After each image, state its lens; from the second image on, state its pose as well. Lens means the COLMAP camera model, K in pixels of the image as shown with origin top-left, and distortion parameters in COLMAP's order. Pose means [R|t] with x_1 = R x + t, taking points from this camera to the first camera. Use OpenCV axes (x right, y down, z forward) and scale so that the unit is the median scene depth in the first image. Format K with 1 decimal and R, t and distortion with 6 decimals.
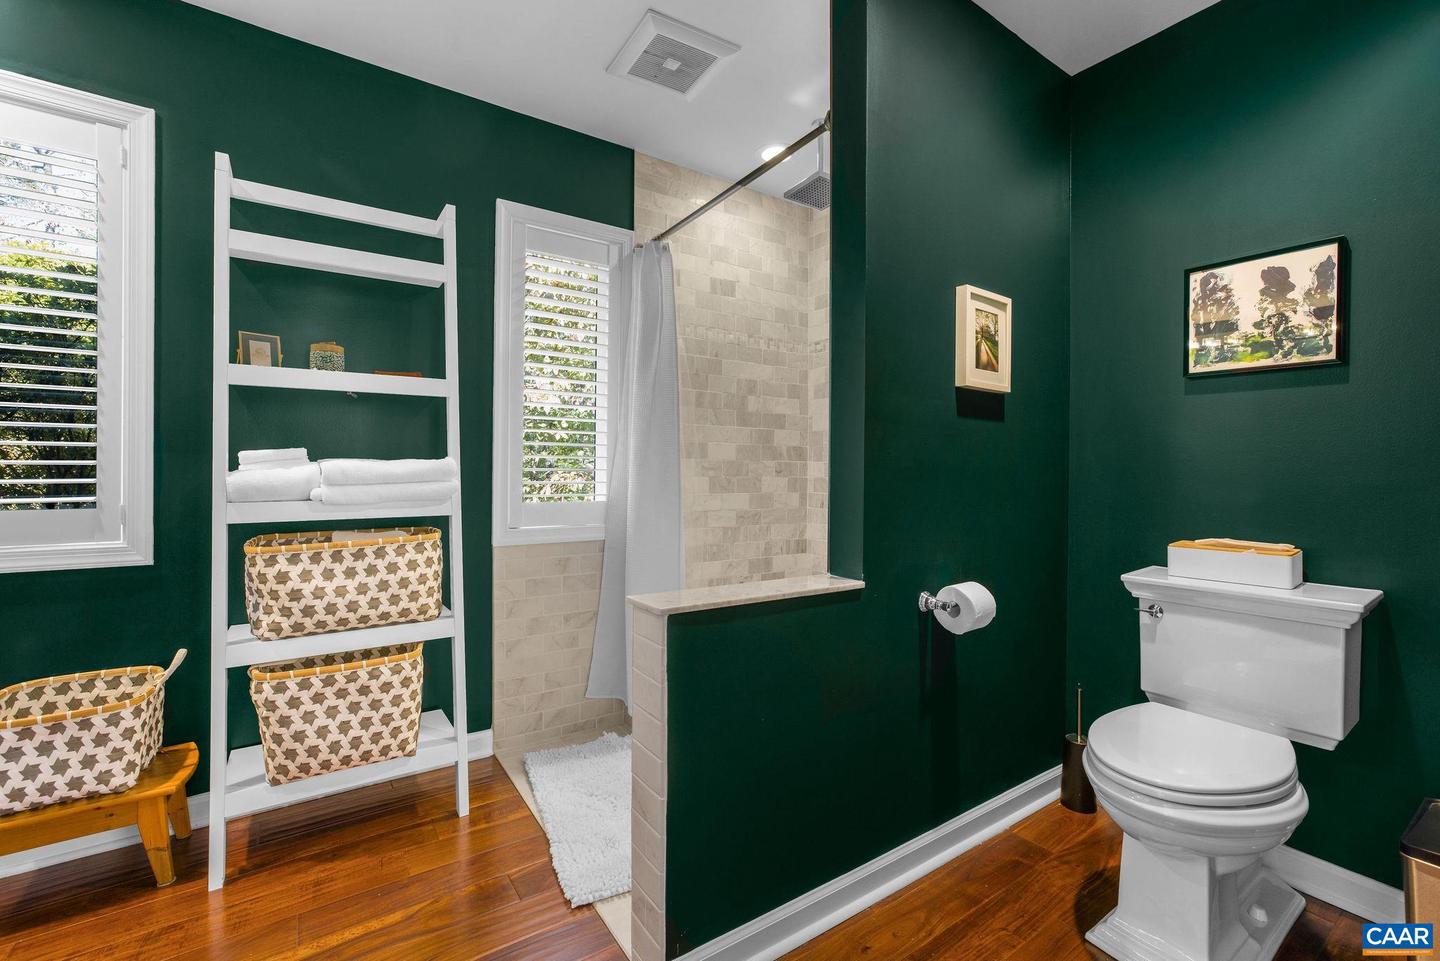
lens RADIAL K [[615.9, 0, 720.2], [0, 615.9, 476.4], [0, 0, 1]] dist [-0.011878, 0.005025]
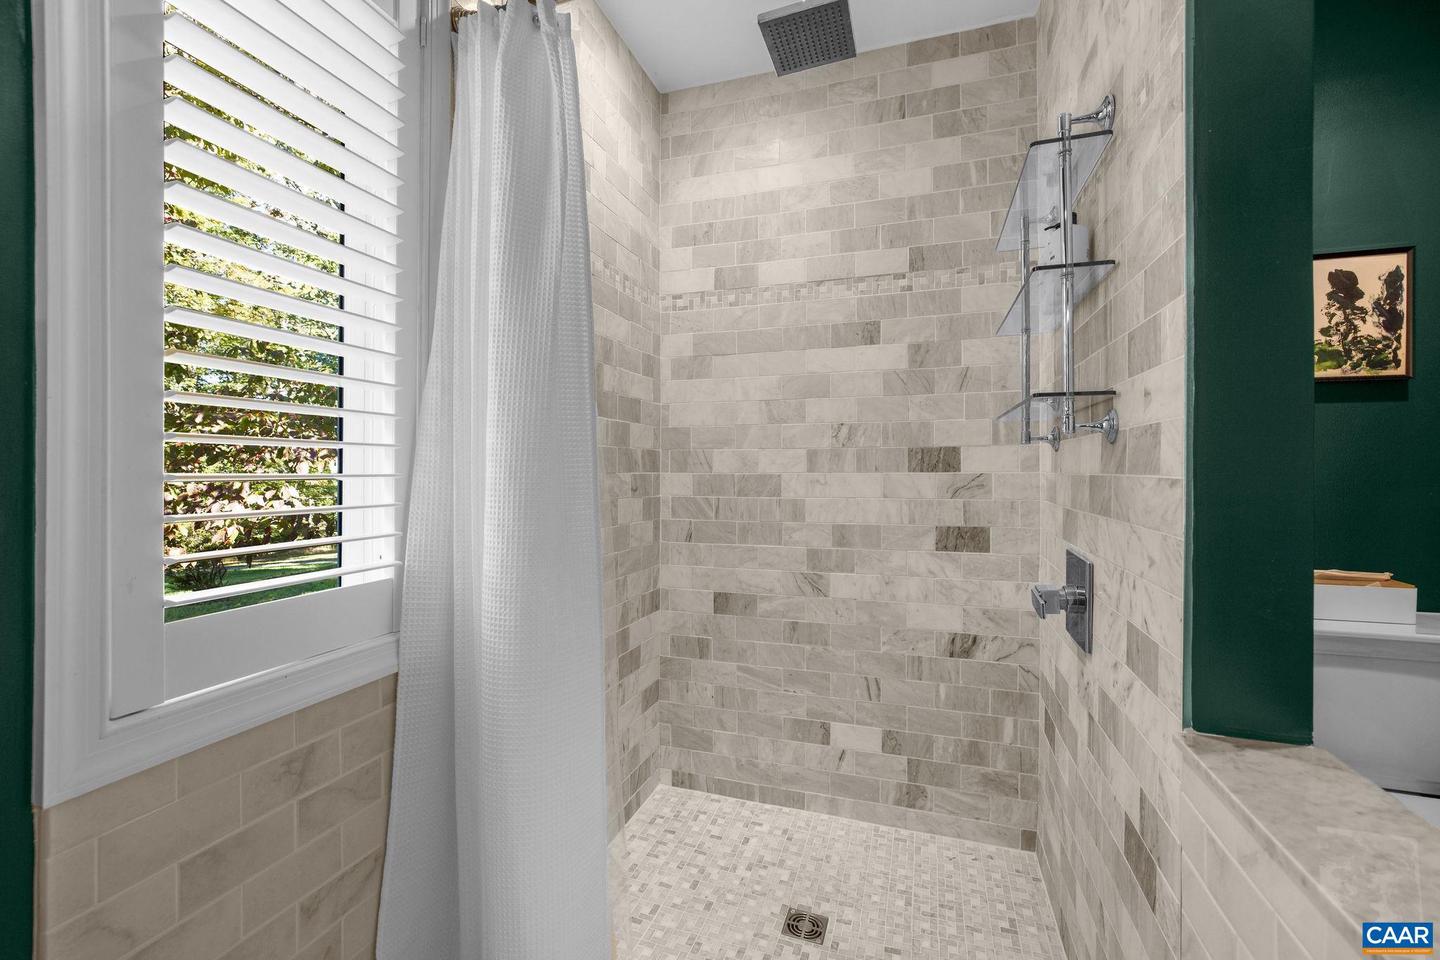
lens RADIAL K [[615.9, 0, 717.1], [0, 615.9, 470.6], [0, 0, 1]] dist [-0.011878, 0.005025]
pose [[0.802143, -0.007861, 0.597080, -0.396388], [0.009329, 0.999956, 0.000632, -0.049885], [-0.597059, 0.005063, 0.802181, 0.817640]]
